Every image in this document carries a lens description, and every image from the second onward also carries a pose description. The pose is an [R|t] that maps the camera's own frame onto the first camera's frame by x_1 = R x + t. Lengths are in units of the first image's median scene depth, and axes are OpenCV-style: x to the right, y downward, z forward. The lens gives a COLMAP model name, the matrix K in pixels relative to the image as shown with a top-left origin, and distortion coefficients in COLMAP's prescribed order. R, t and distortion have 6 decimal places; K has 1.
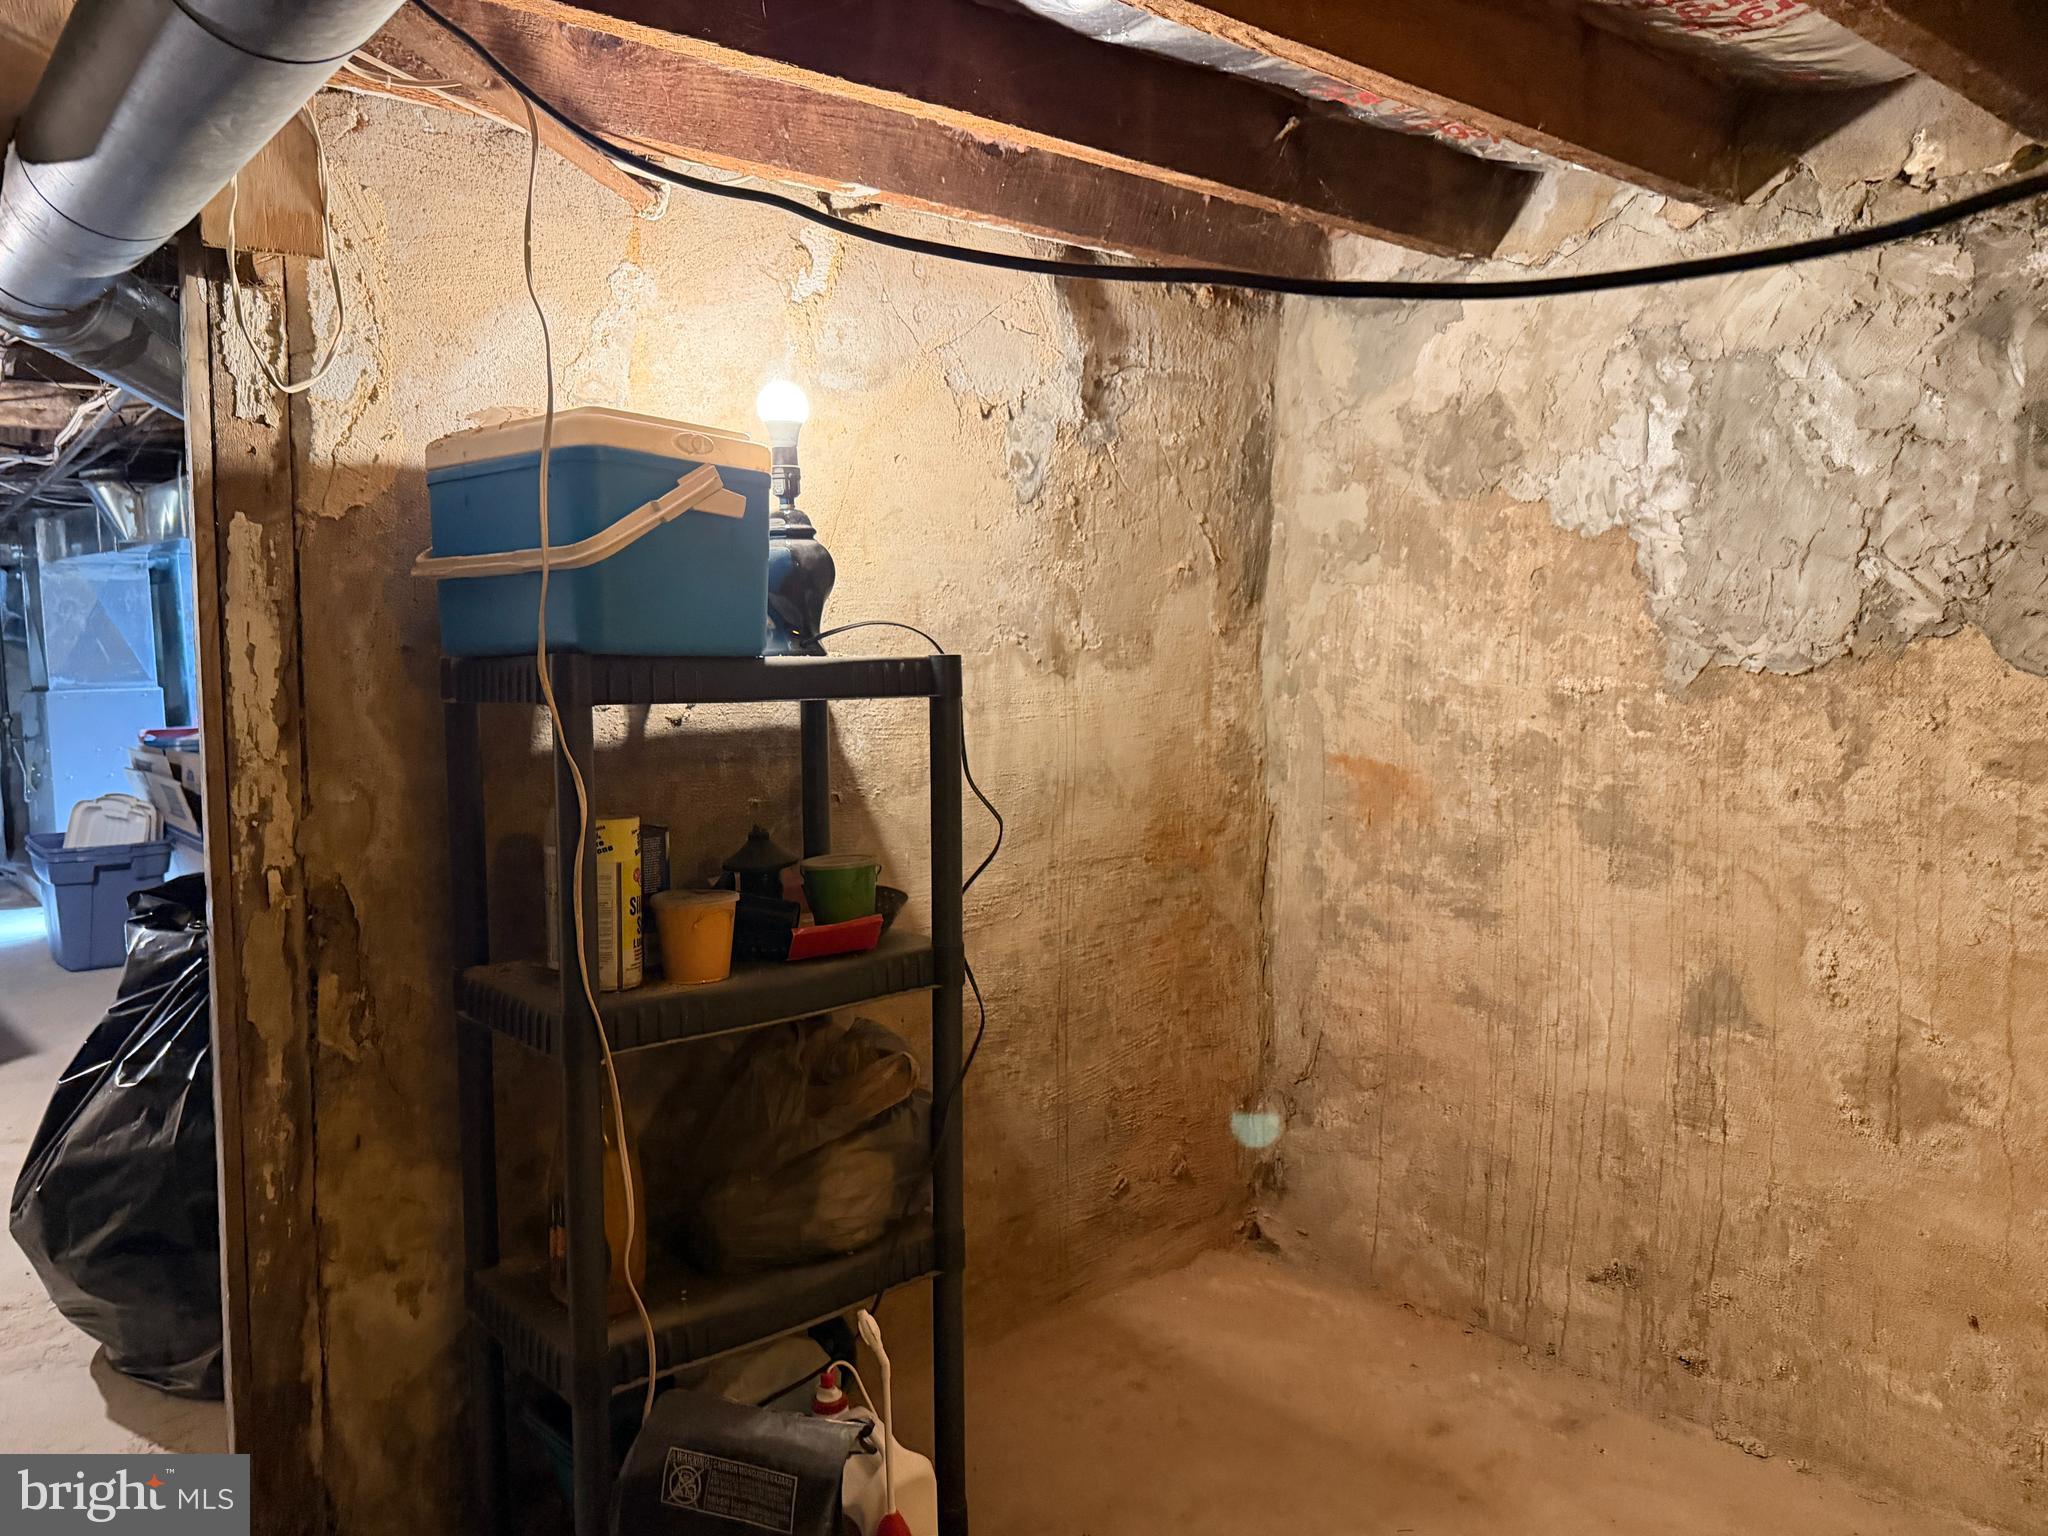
lens RADIAL K [[1442.3, 0, 1024.0], [0, 1442.3, 768.0], [0, 0, 1]] dist [0.068329, -0.099785]
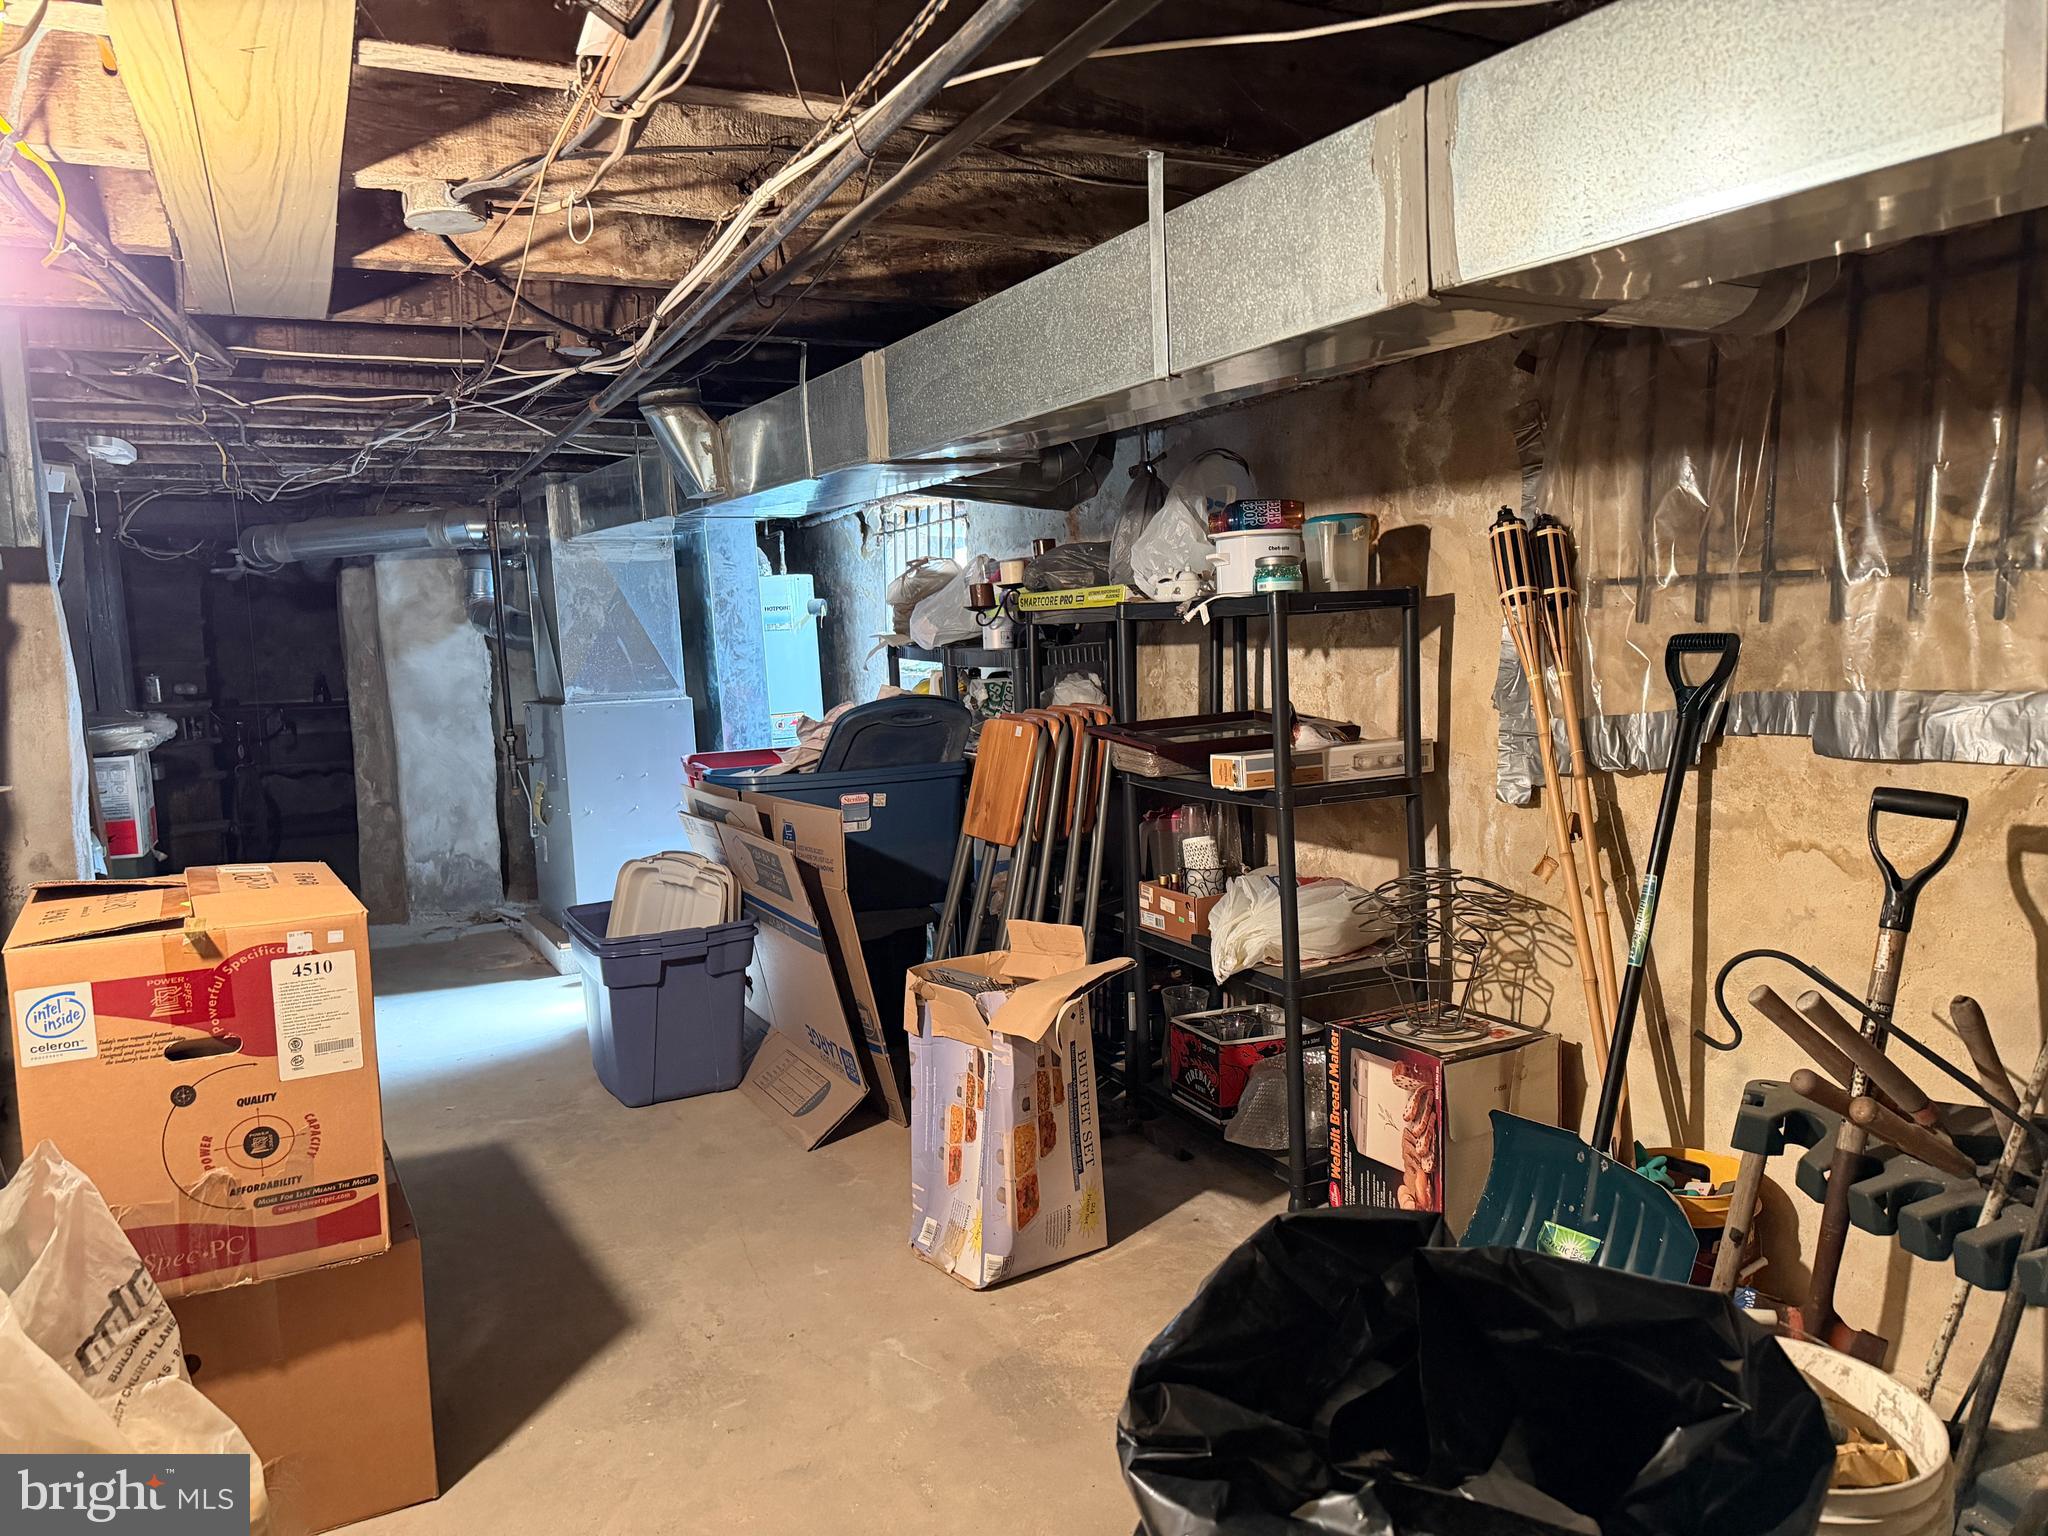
lens RADIAL K [[1442.3, 0, 1024.0], [0, 1442.3, 768.0], [0, 0, 1]] dist [0.068329, -0.099785]
pose [[0.973487, -0.006299, -0.228654, -0.292933], [0.010533, 0.999795, 0.017299, -0.034643], [0.228498, -0.019249, 0.973354, 0.344132]]
